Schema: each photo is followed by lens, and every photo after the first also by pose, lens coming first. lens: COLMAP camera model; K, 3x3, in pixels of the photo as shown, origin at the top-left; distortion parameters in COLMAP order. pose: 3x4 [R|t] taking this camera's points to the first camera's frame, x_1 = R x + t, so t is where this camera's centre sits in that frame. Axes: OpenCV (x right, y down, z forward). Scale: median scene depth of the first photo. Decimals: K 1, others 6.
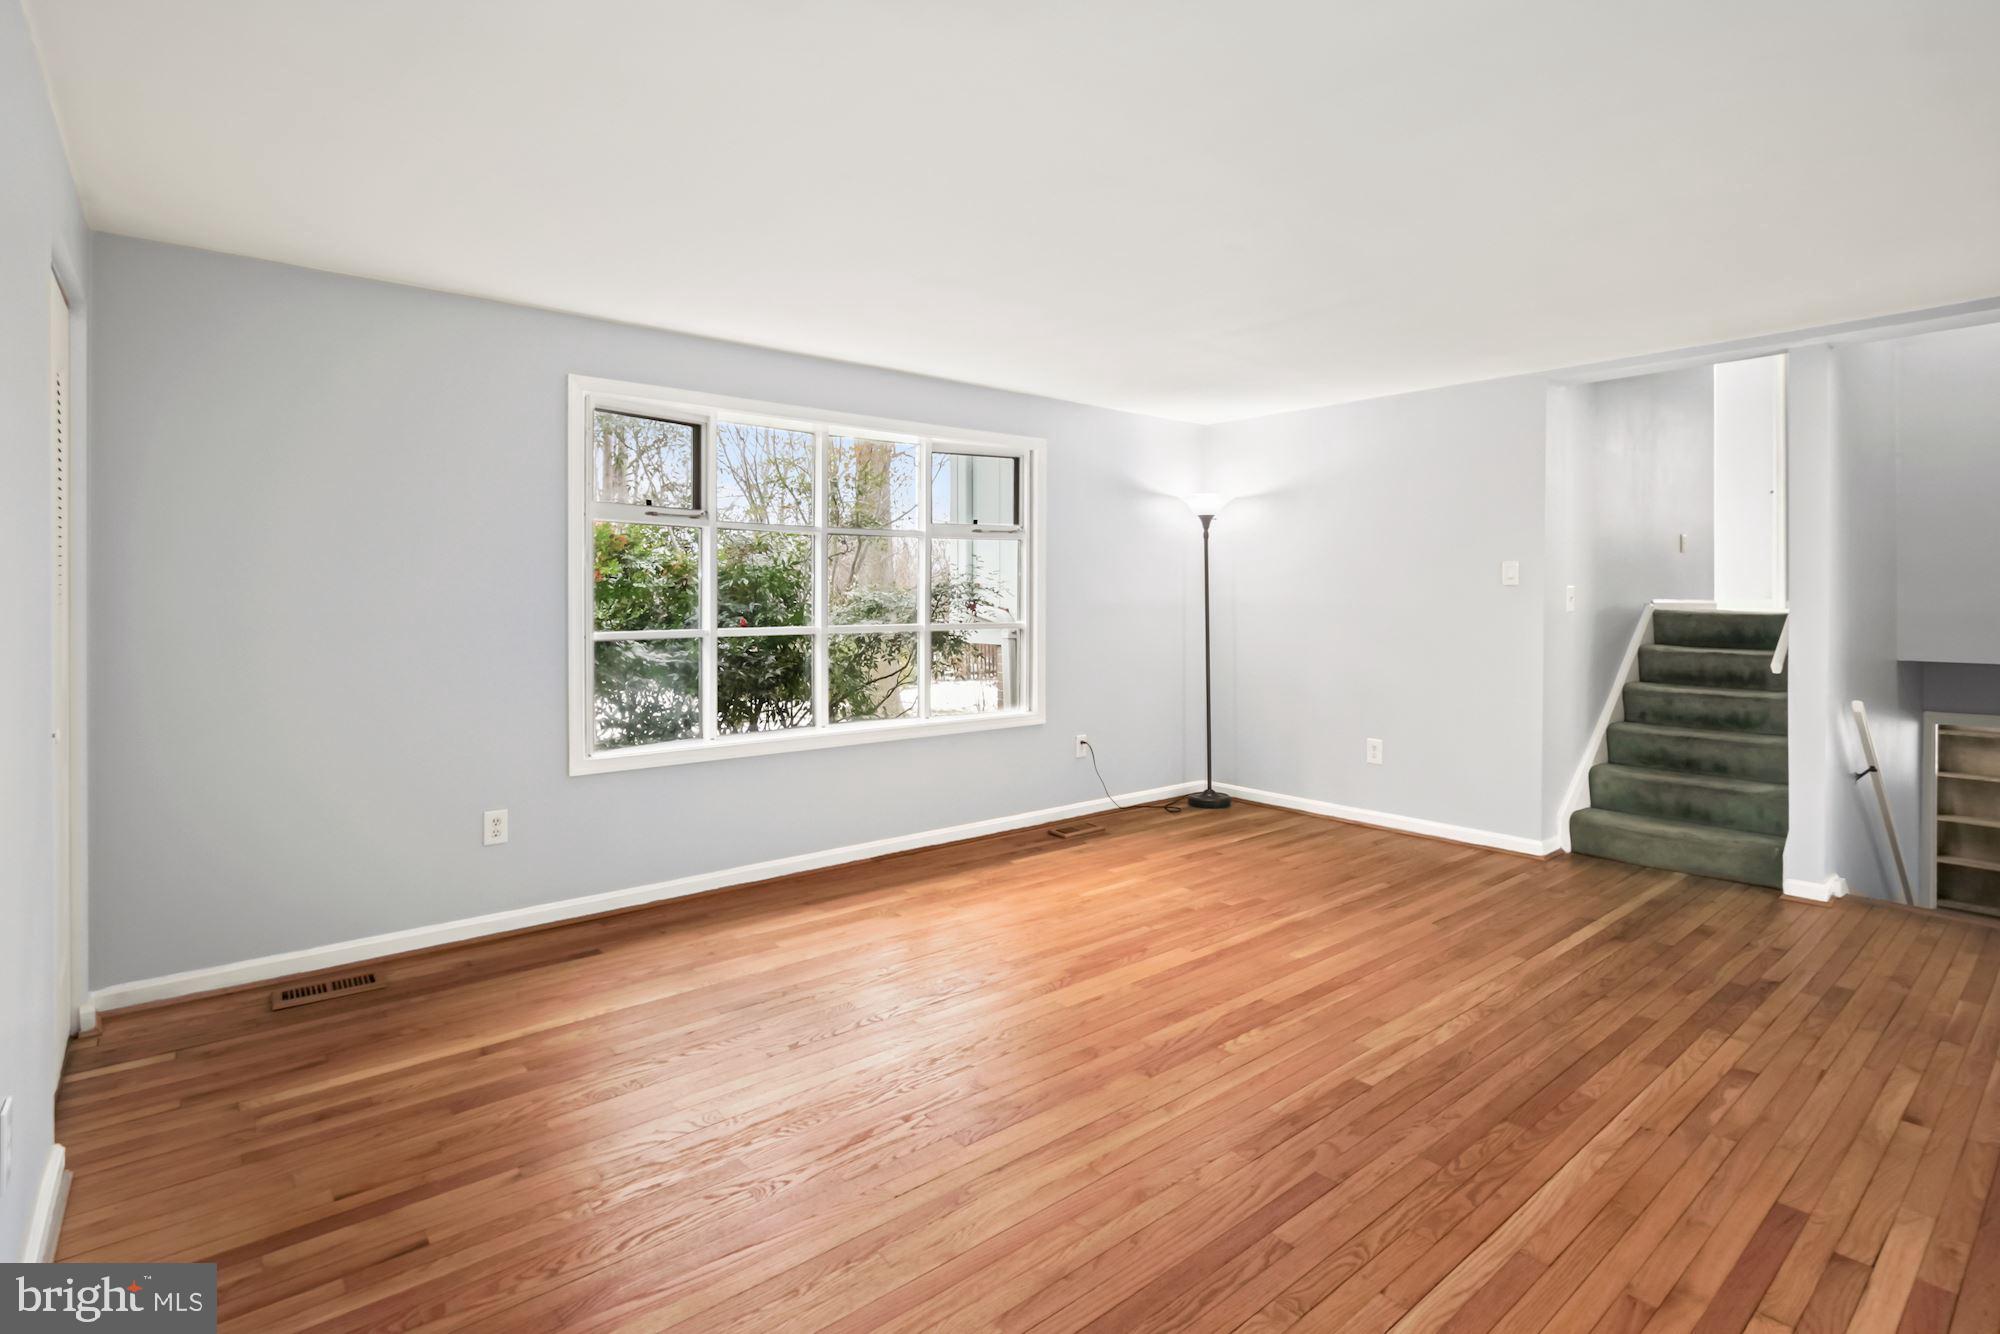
lens RADIAL K [[990.3, 0, 1040.9], [0, 990.3, 598.4], [0, 0, 1]] dist [-0.009981, -0.000394]
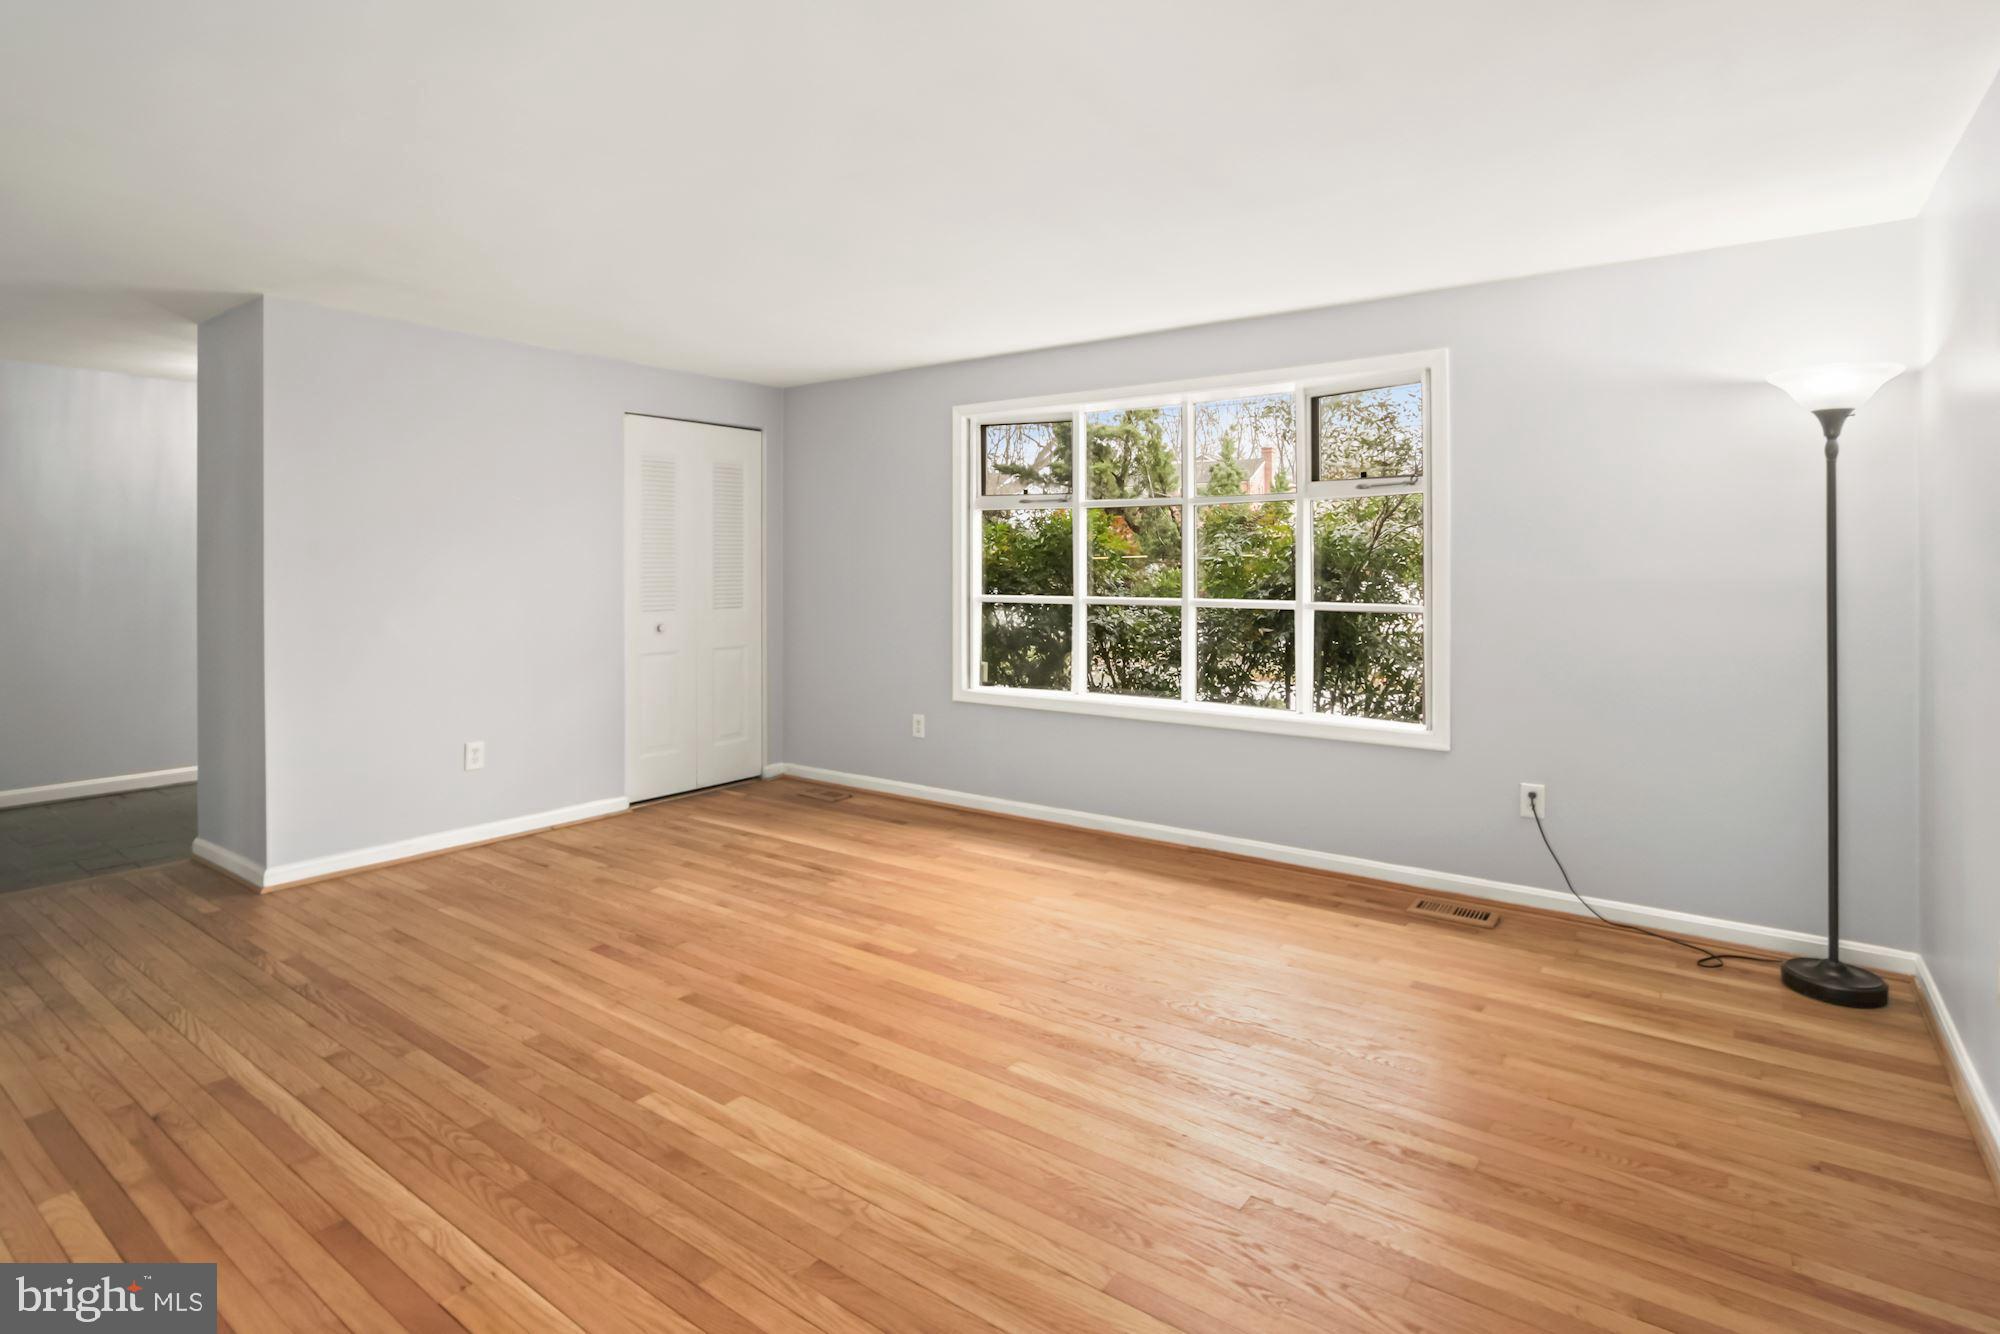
lens RADIAL K [[999.7, 0, 1014.6], [0, 999.7, 582.4], [0, 0, 1]] dist [-0.009344, -0.000707]
pose [[0.227839, 0.015995, -0.973567, 1.017037], [-0.003411, 0.999872, 0.015629, -0.006804], [0.973693, -0.000240, 0.227865, 0.874819]]
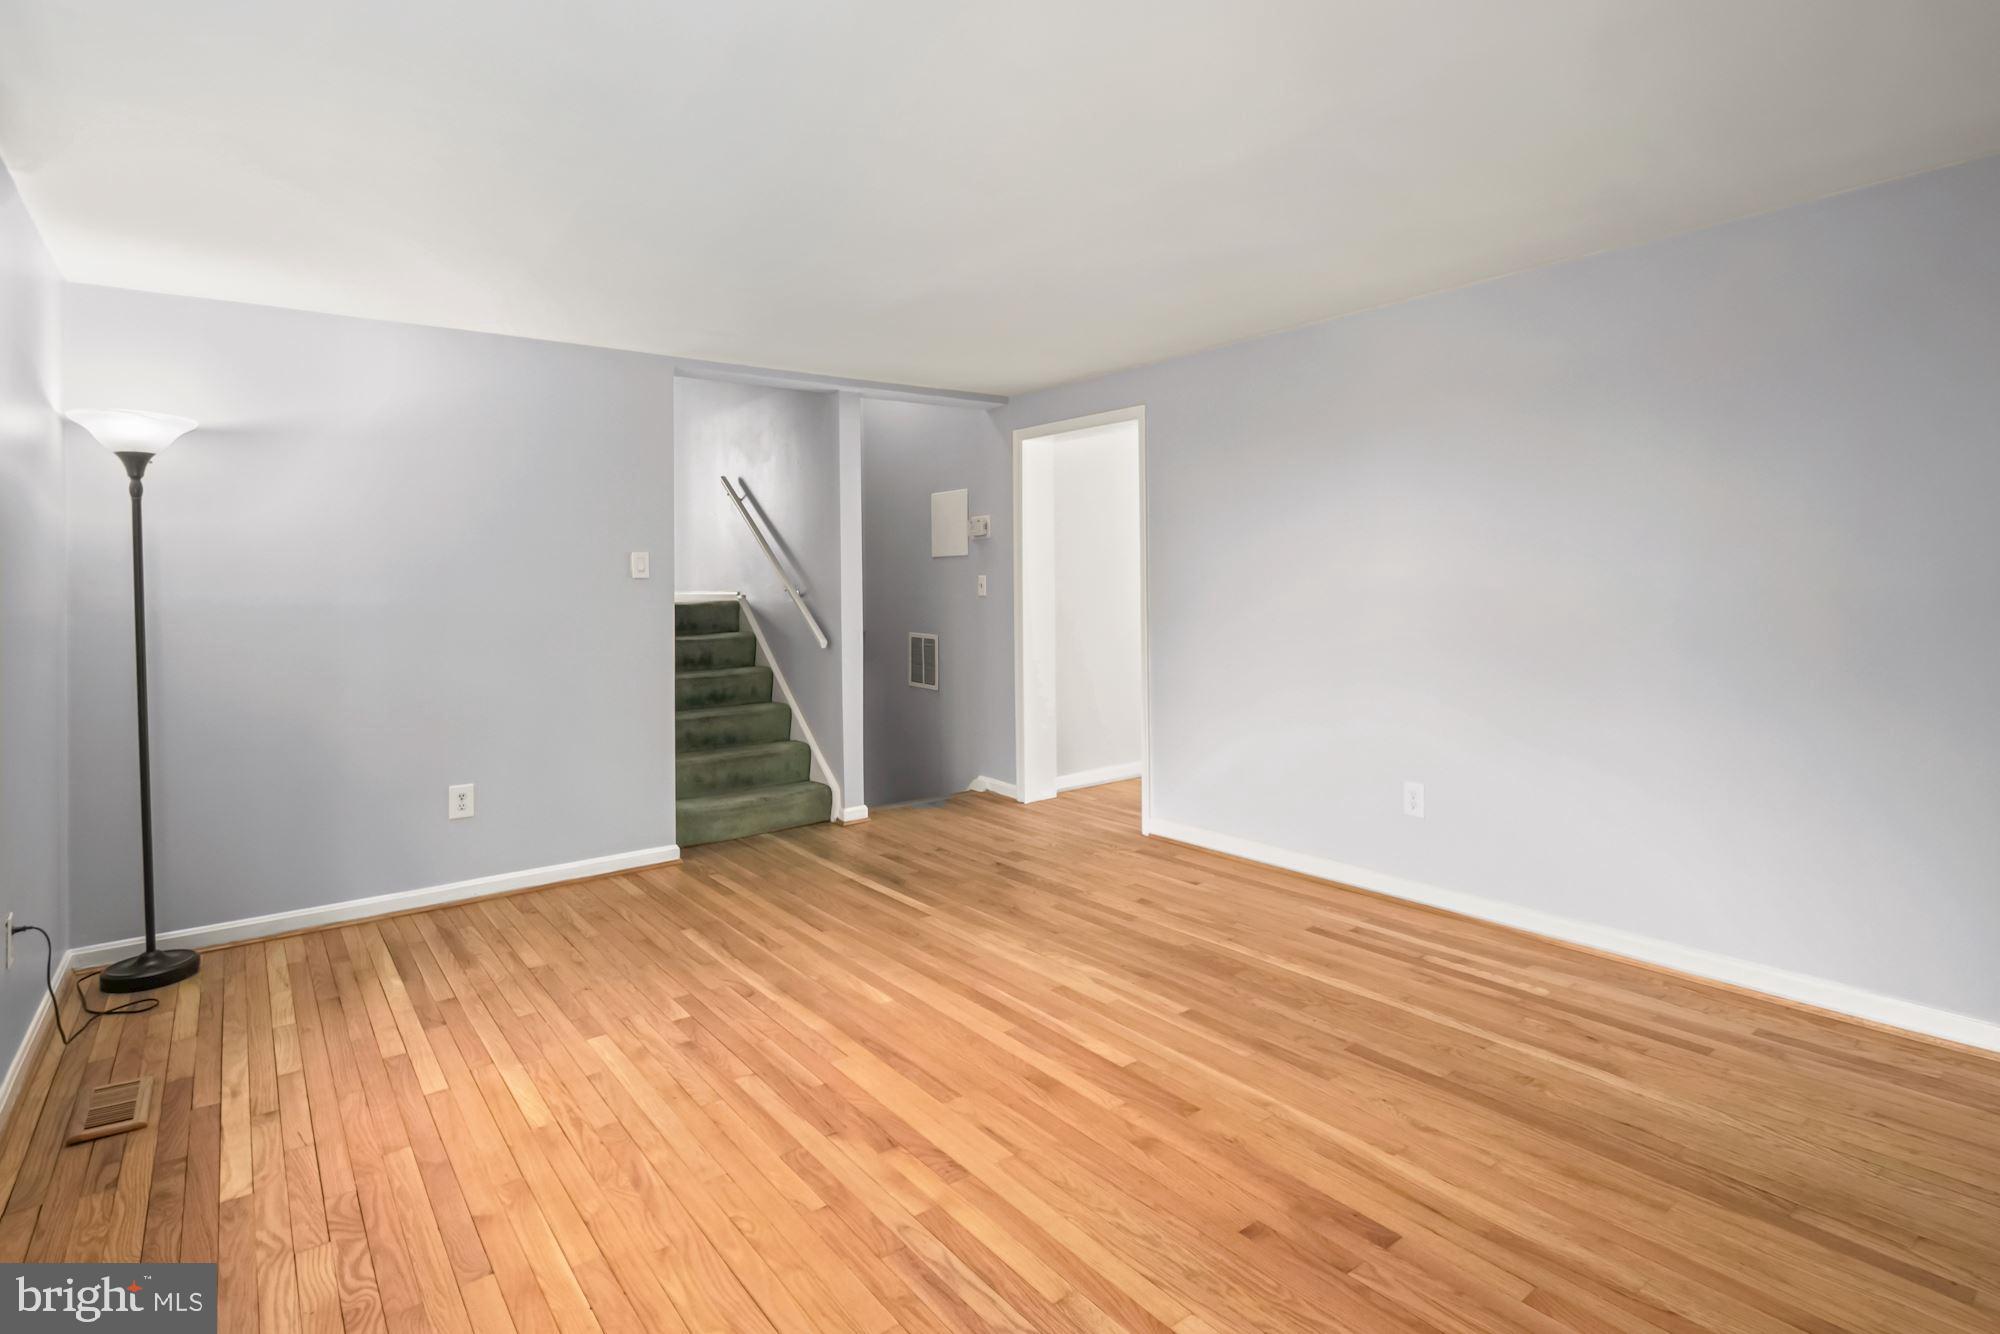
lens RADIAL K [[999.7, 0, 1014.6], [0, 999.7, 582.4], [0, 0, 1]] dist [-0.009344, -0.000707]
pose [[0.054900, -0.002638, 0.998488, -0.646917], [0.019398, 0.999811, 0.001575, -0.007684], [-0.998303, 0.019283, 0.054941, 0.872822]]
